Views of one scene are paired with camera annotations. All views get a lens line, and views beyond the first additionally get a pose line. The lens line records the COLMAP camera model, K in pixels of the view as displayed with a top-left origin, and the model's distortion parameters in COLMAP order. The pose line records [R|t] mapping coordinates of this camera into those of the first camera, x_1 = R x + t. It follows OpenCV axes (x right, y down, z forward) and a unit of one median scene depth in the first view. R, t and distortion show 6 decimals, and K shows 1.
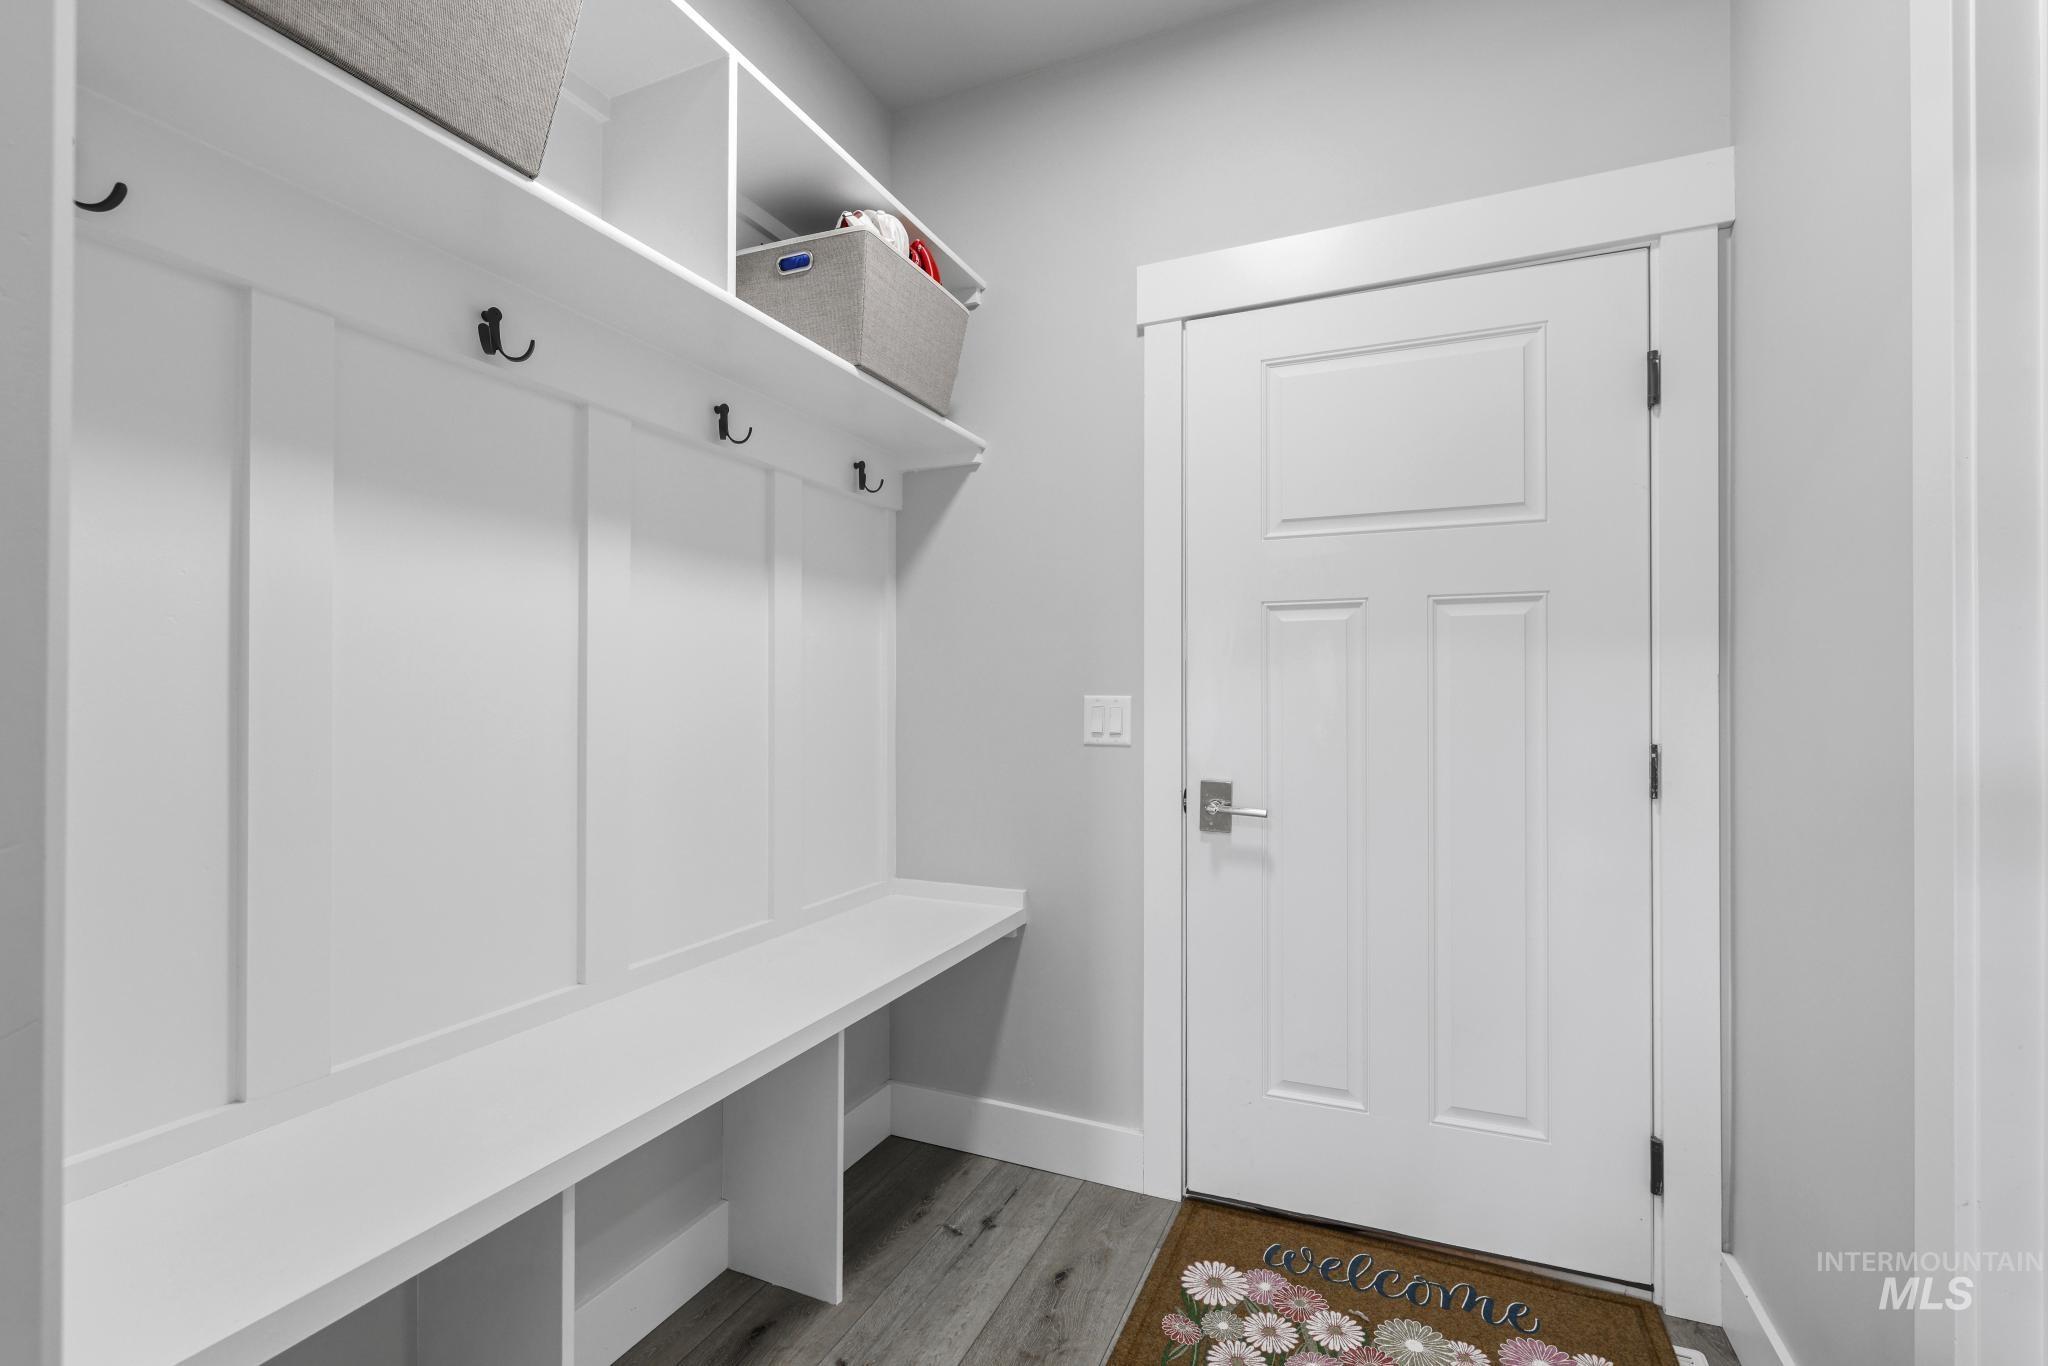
lens RADIAL K [[913.3, 0, 1024.0], [0, 913.3, 683.0], [0, 0, 1]] dist [-0.000913, -0.000328]
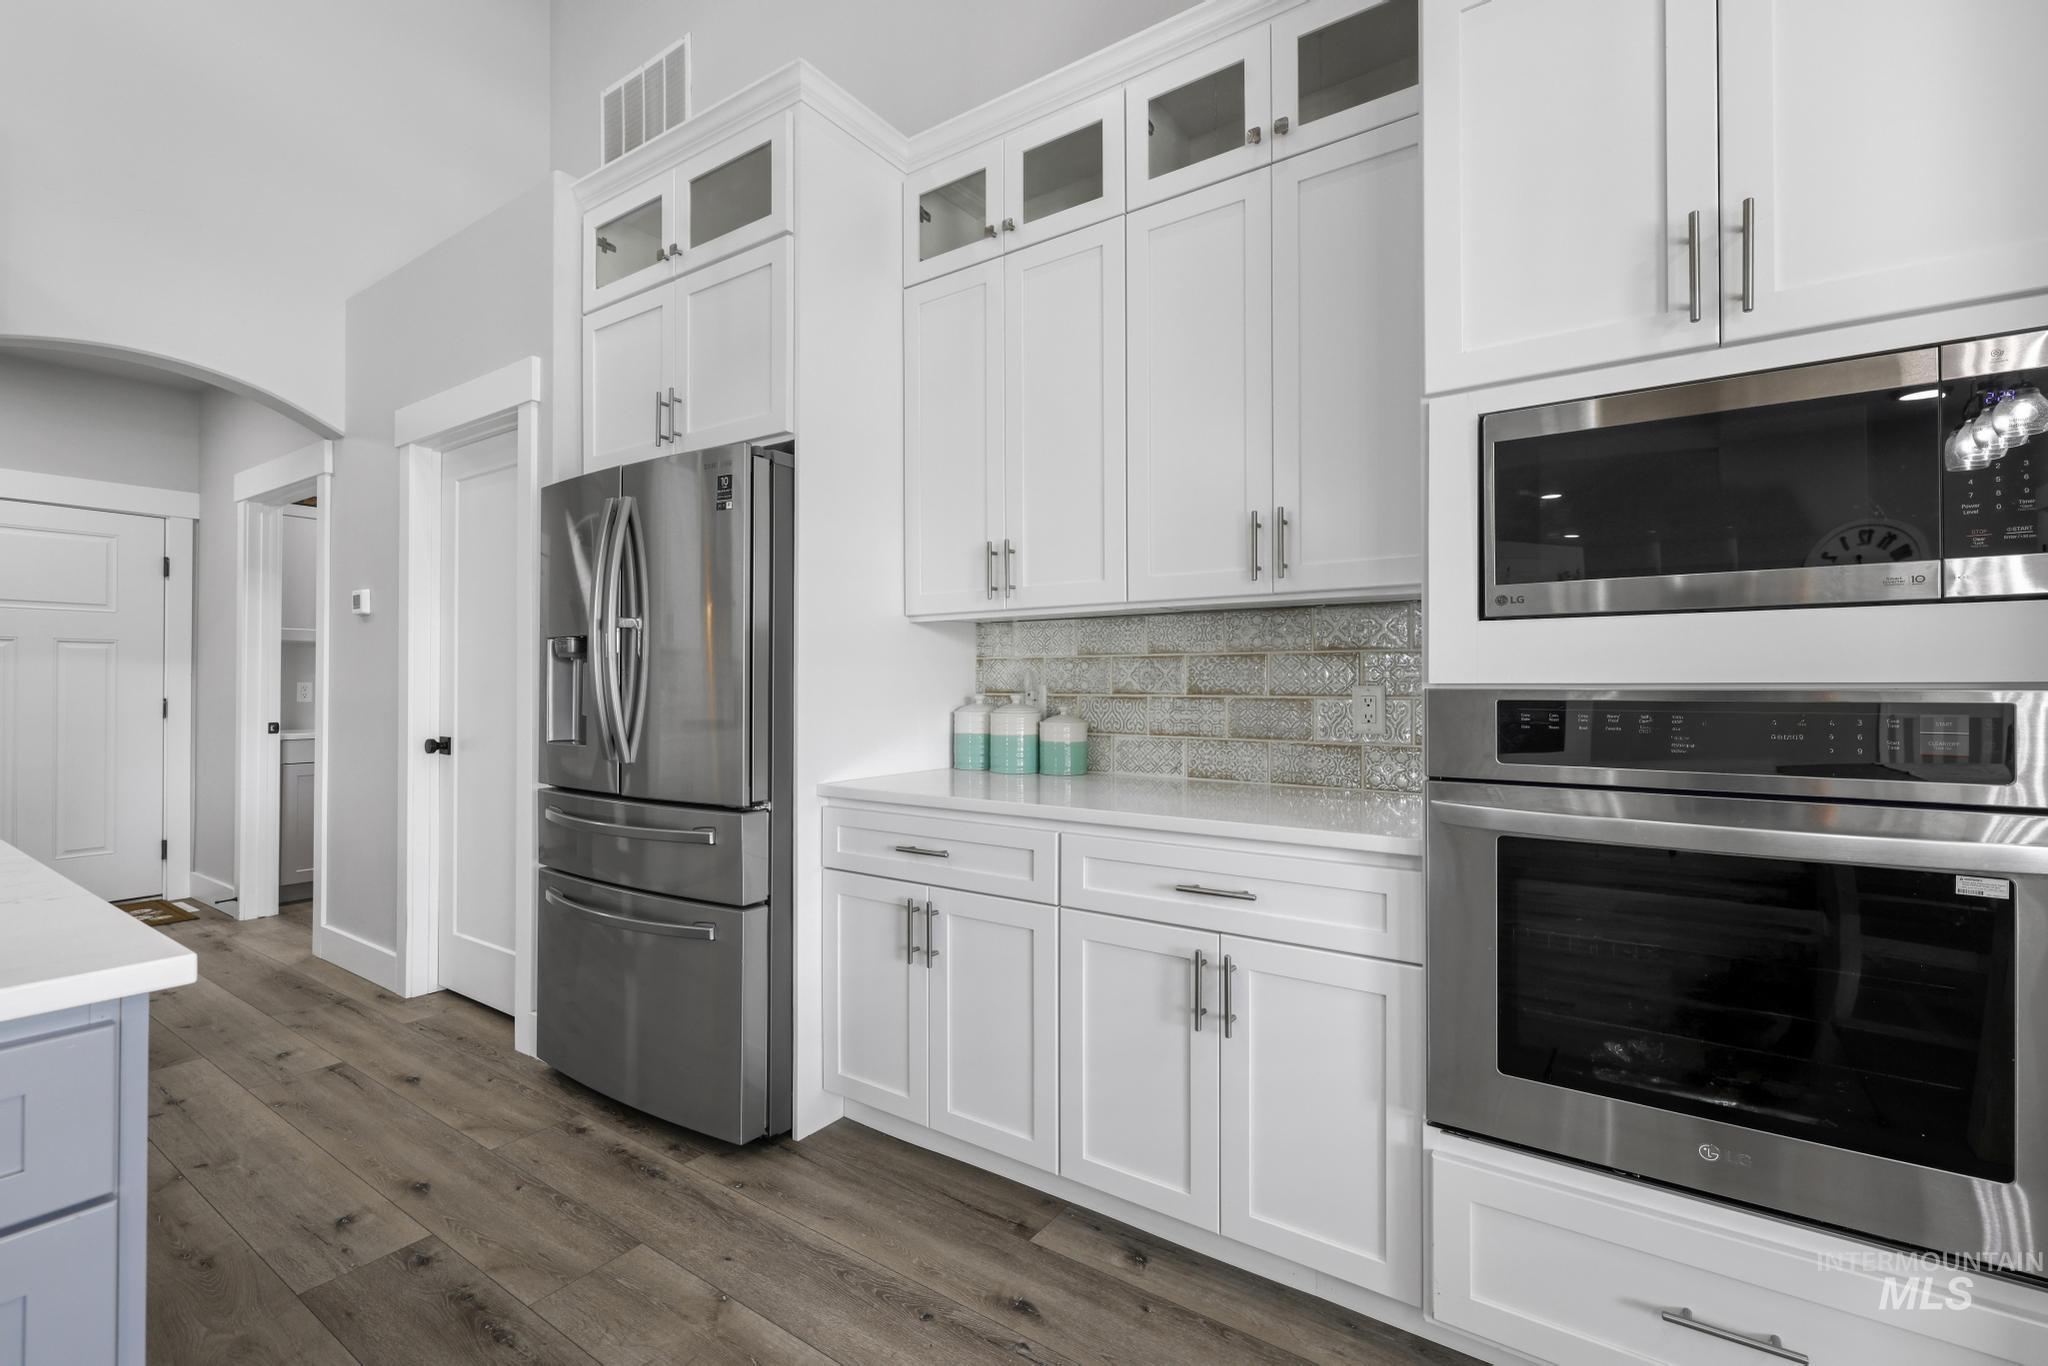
lens RADIAL K [[862.2, 0, 1024.0], [0, 862.2, 683.0], [0, 0, 1]] dist [0.001392, 0.000268]
pose [[0.168916, 0.005016, 0.985618, -1.466484], [-0.008890, 0.999954, -0.003565, 0.007268], [-0.985590, -0.008160, 0.168952, -2.031307]]
